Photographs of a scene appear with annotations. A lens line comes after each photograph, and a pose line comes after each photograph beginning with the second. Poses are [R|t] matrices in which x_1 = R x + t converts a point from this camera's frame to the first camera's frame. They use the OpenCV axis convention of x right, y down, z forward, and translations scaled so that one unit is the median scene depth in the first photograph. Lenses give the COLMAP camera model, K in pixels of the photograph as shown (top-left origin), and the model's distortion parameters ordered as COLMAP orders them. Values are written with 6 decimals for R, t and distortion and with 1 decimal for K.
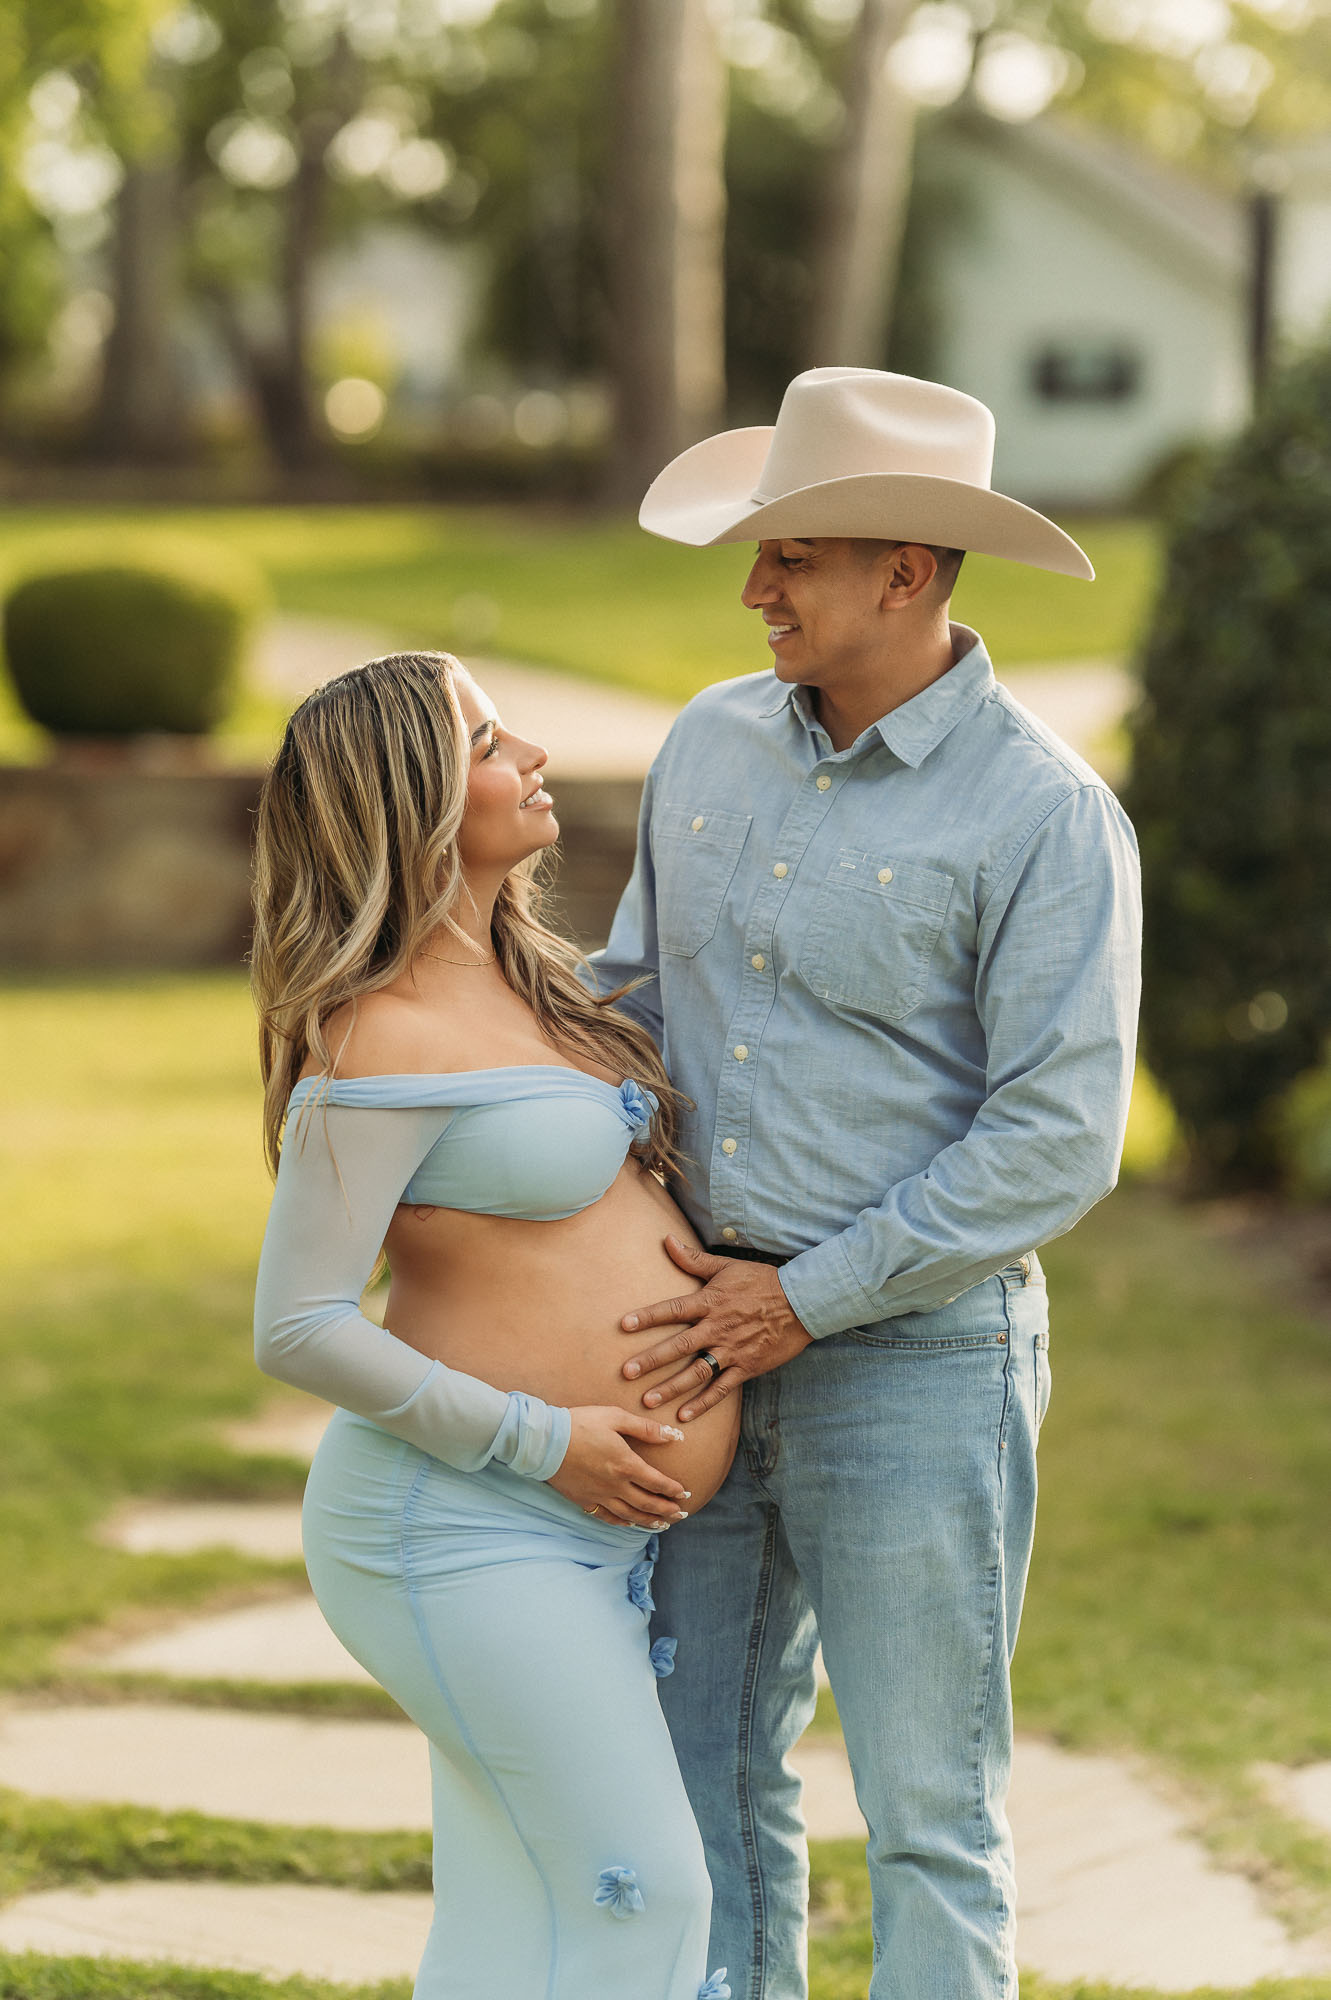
lens RADIAL K [[5921.5, 0, 660.3], [0, 5921.5, 1006.5], [0, 0, 1]] dist [0.108979, 0.000000]
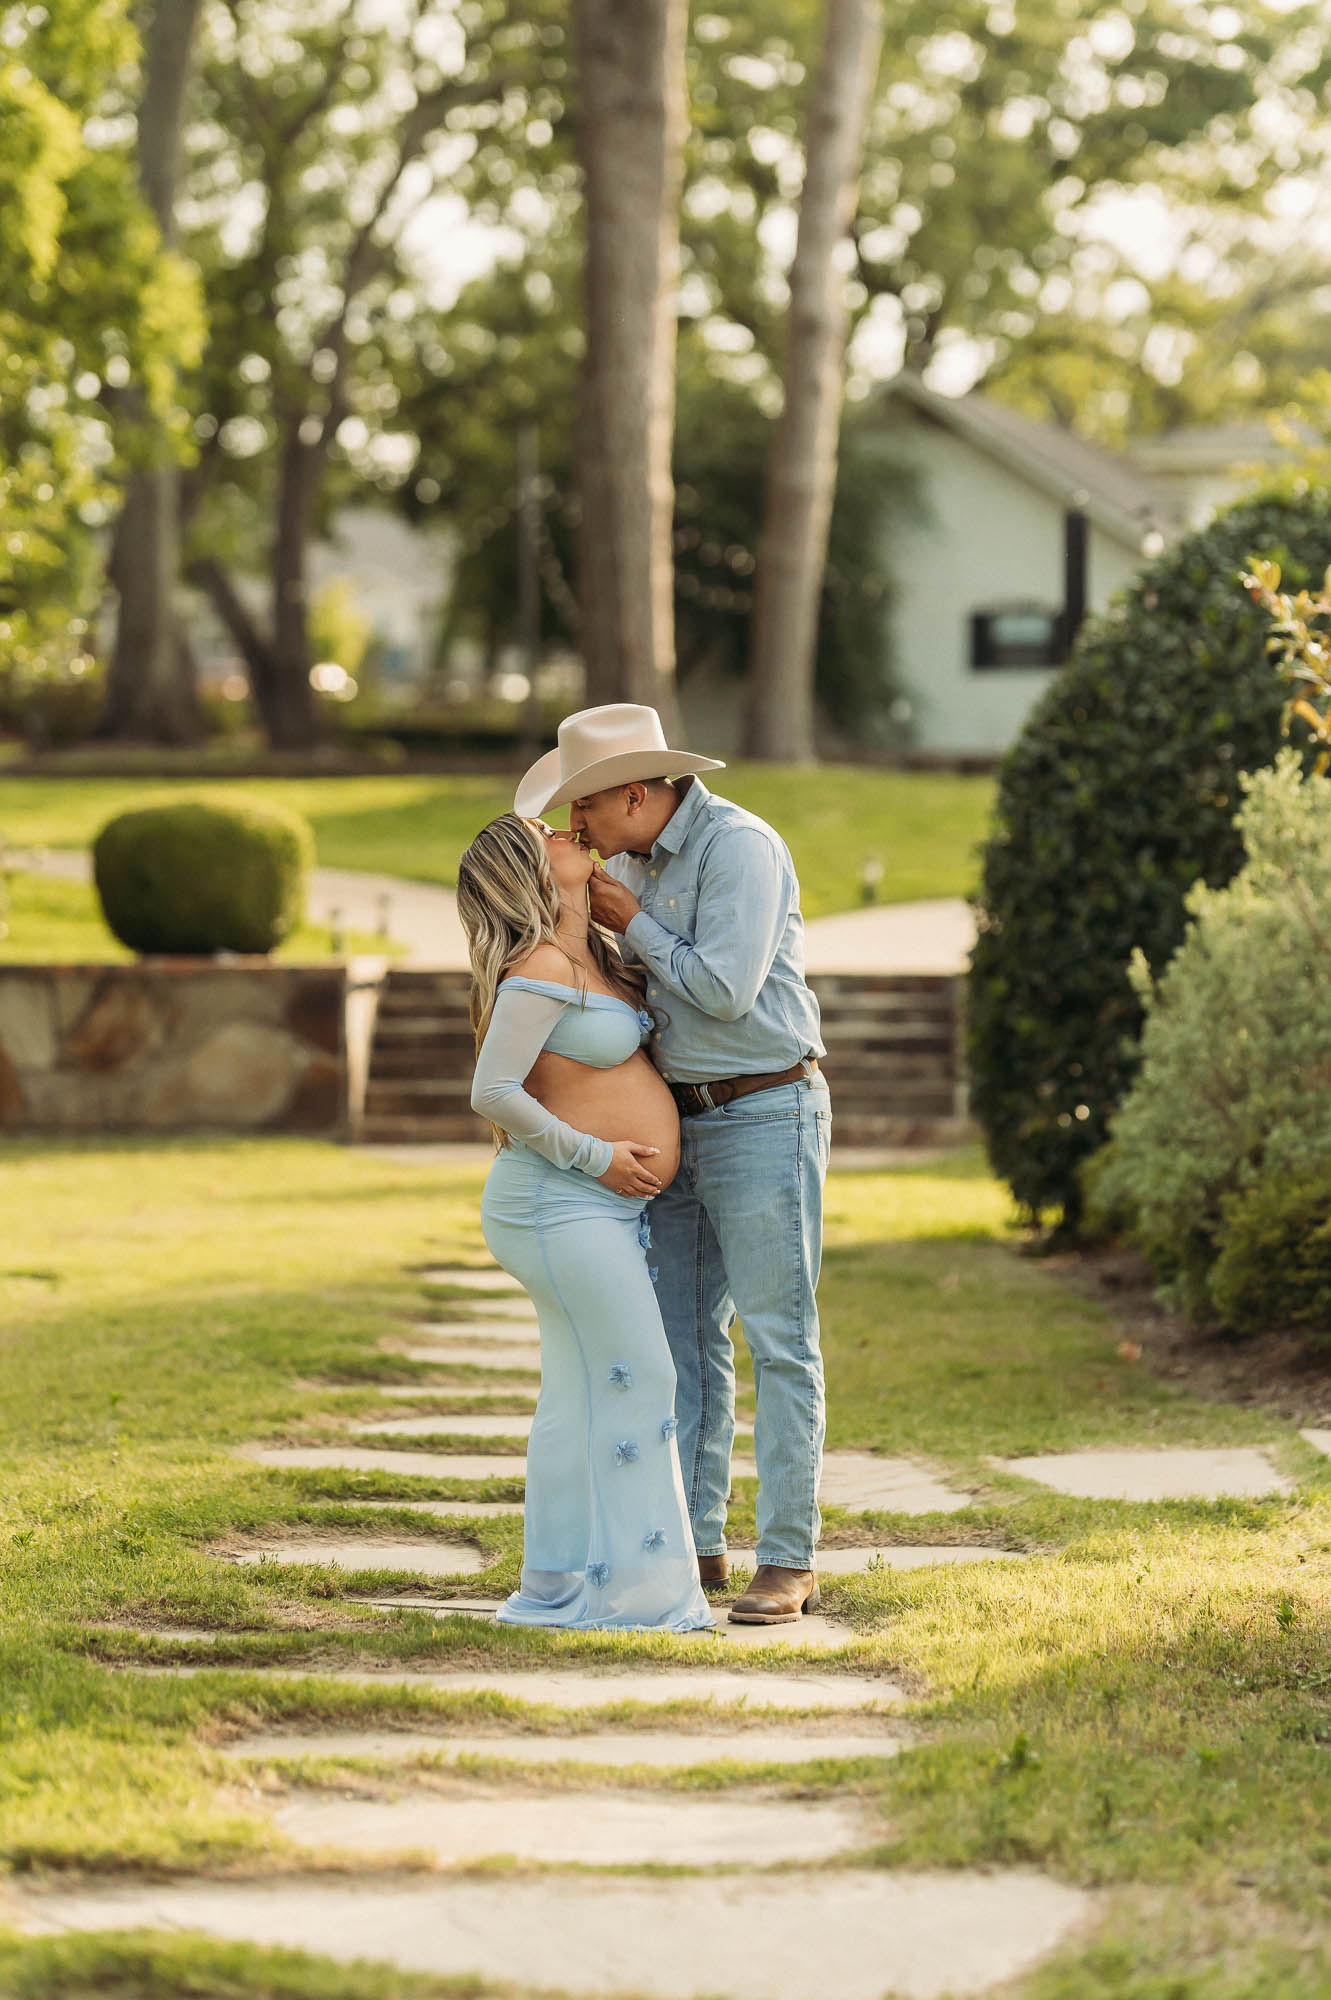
lens RADIAL K [[5921.5, 0, 645.5], [0, 5921.5, 1017.2], [0, 0, 1]] dist [0.108979, 0.000000]
pose [[0.999805, -0.019254, 0.004408, -0.004354], [0.019423, 0.998928, -0.042030, 0.047182], [-0.003594, 0.042108, 0.999107, -0.500381]]
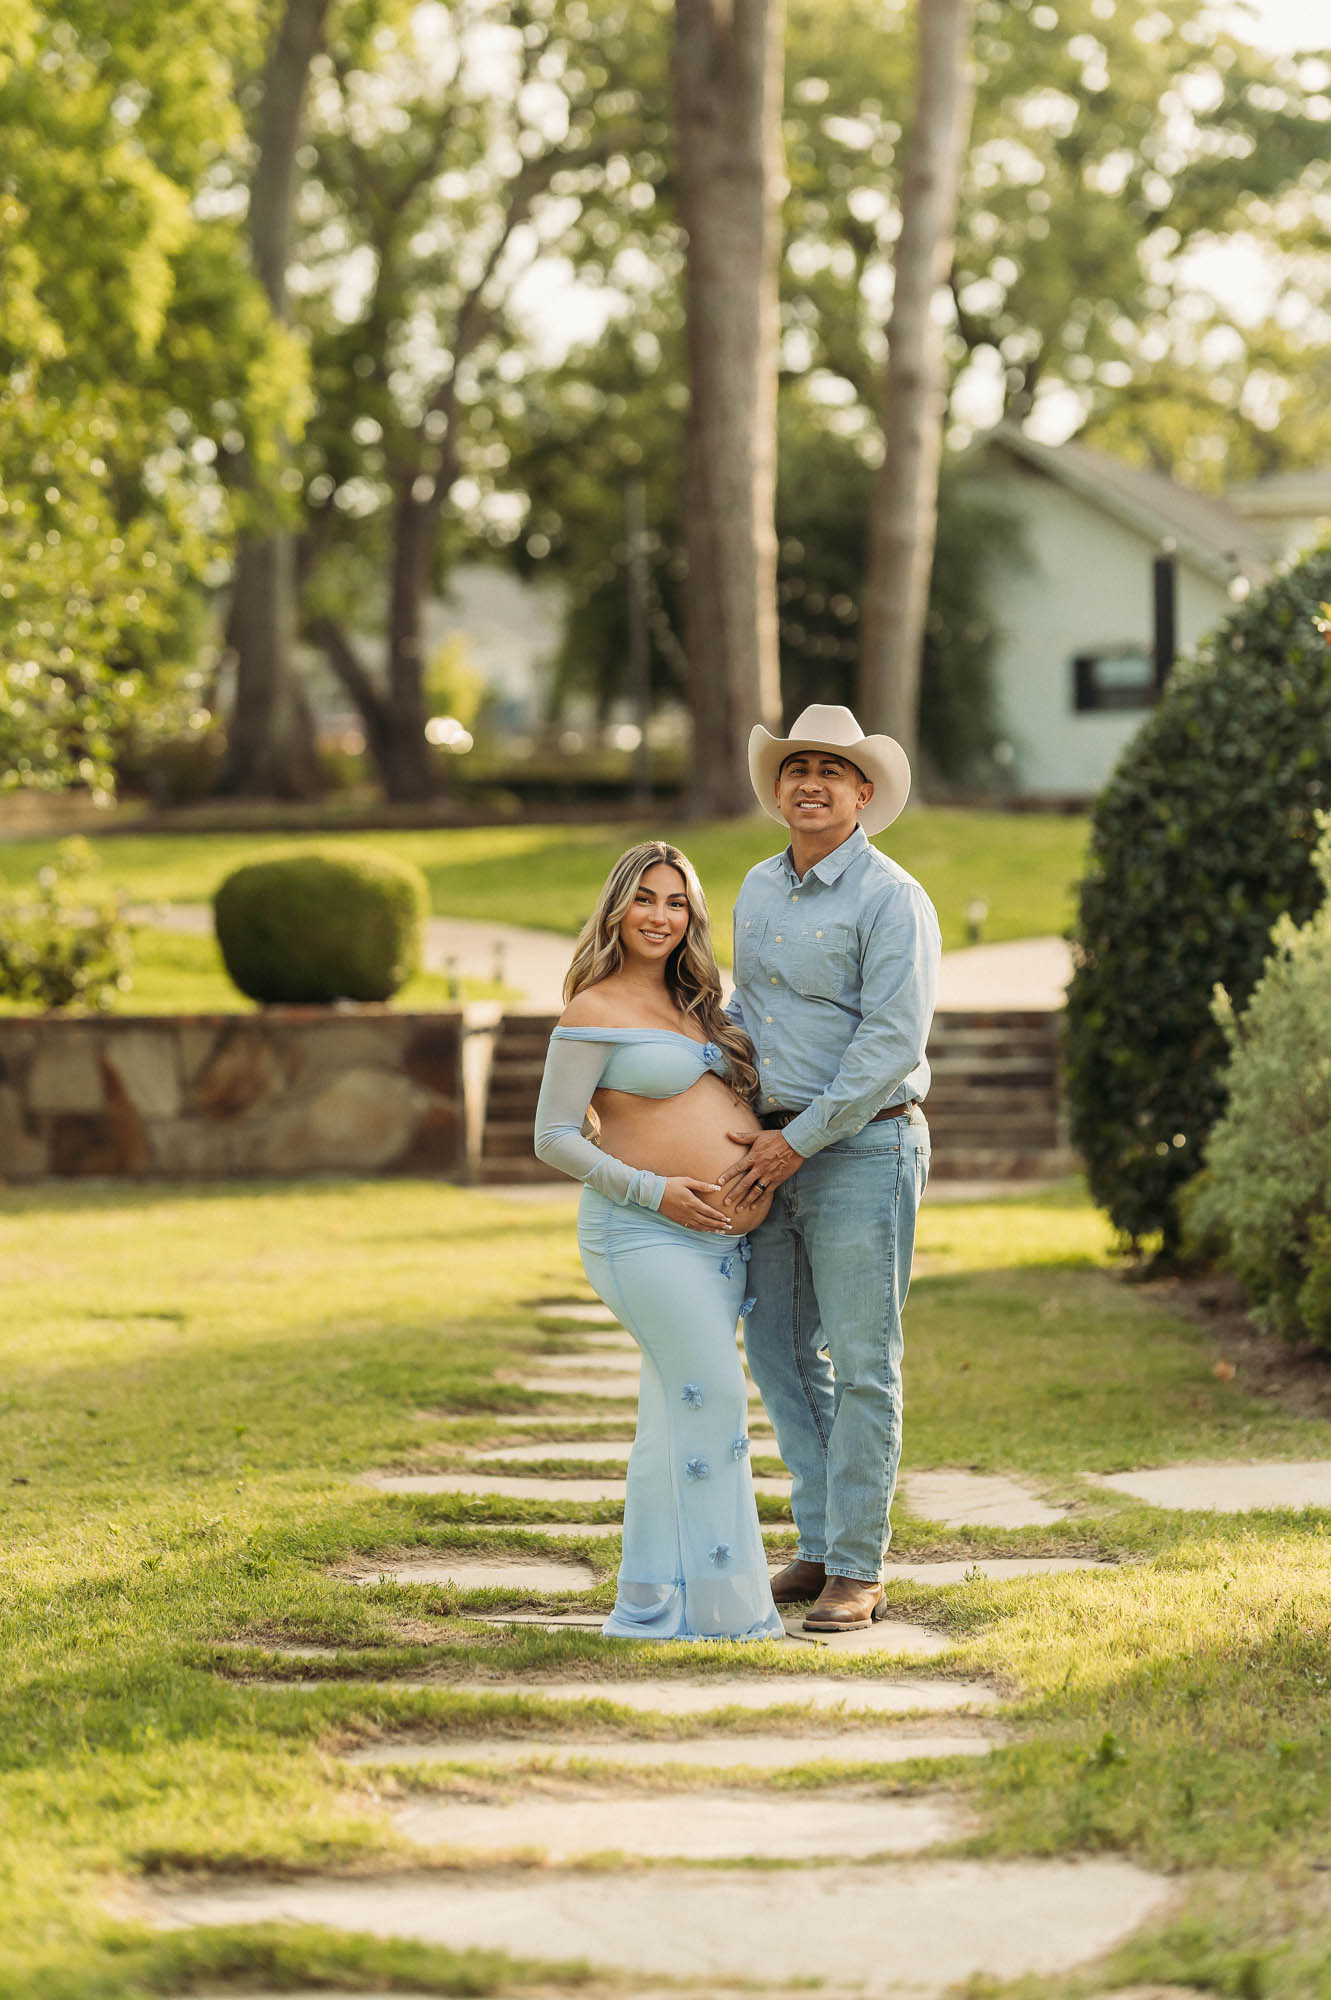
lens RADIAL K [[5921.5, 0, 683.7], [0, 5921.5, 983.6], [0, 0, 1]] dist [0.108979, 0.000000]
pose [[0.999312, -0.035447, -0.010870, 0.003601], [0.034779, 0.997795, -0.056521, 0.053154], [0.012850, 0.056104, 0.998342, -0.552437]]
